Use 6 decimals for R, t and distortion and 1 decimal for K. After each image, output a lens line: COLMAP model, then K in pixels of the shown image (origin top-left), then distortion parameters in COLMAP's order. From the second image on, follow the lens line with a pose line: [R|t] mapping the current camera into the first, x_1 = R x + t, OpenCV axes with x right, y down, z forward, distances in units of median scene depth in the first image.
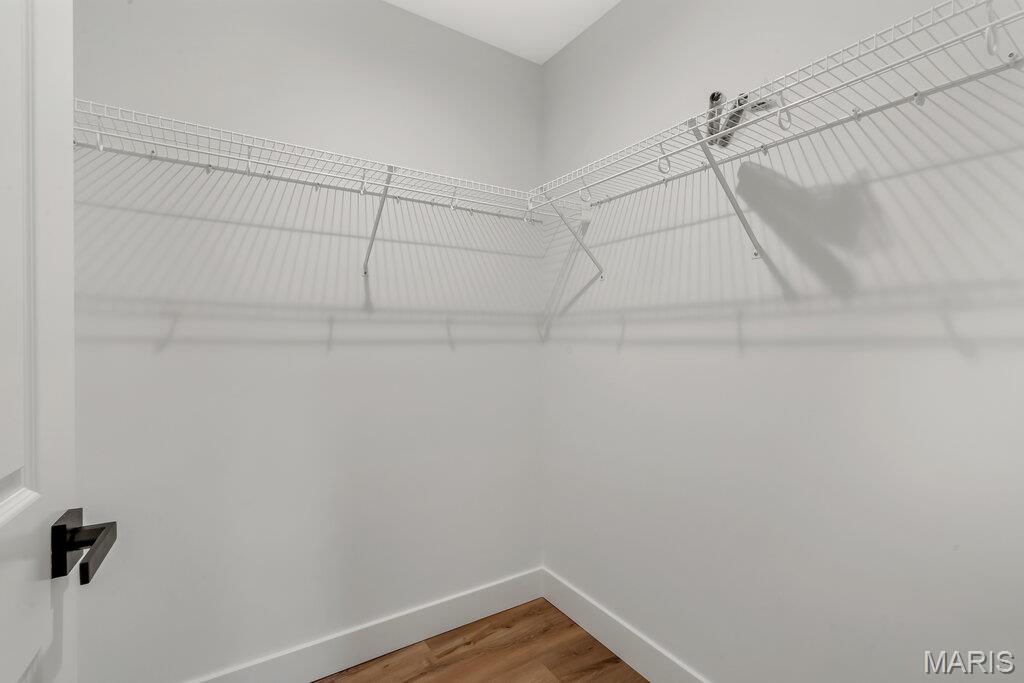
lens RADIAL K [[465.2, 0, 514.5], [0, 465.2, 337.2], [0, 0, 1]] dist [-0.002298, 0.000124]
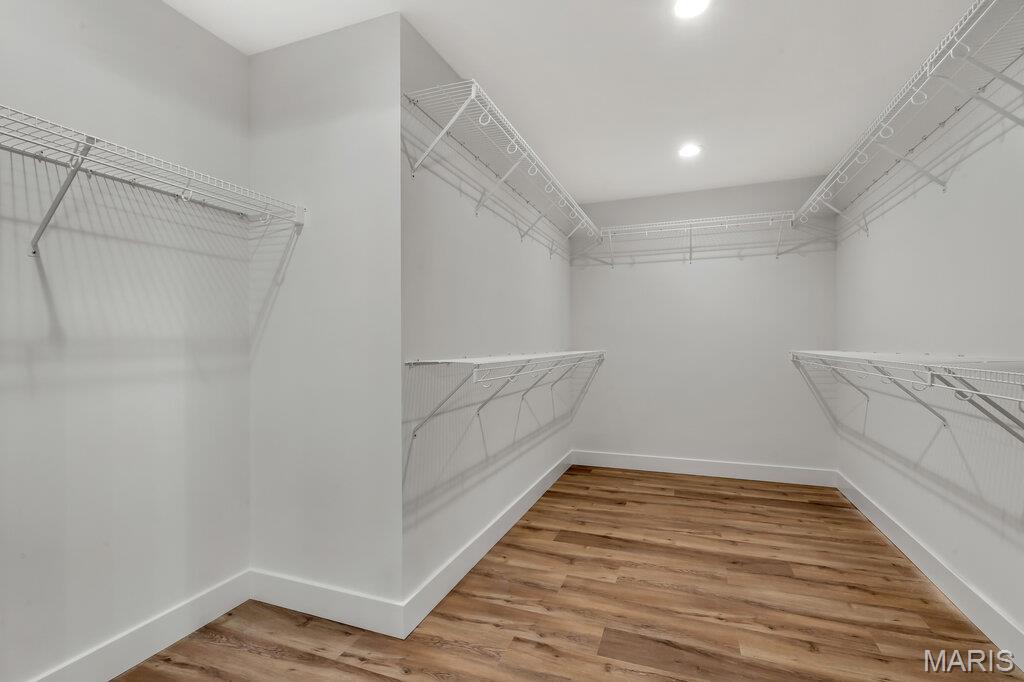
lens RADIAL K [[465.2, 0, 510.5], [0, 465.2, 338.4], [0, 0, 1]] dist [-0.002298, 0.000124]
pose [[0.771664, -0.018946, 0.635748, -0.202953], [0.013097, 0.999818, 0.013898, 0.005796], [-0.635896, -0.002398, 0.771771, -0.156644]]
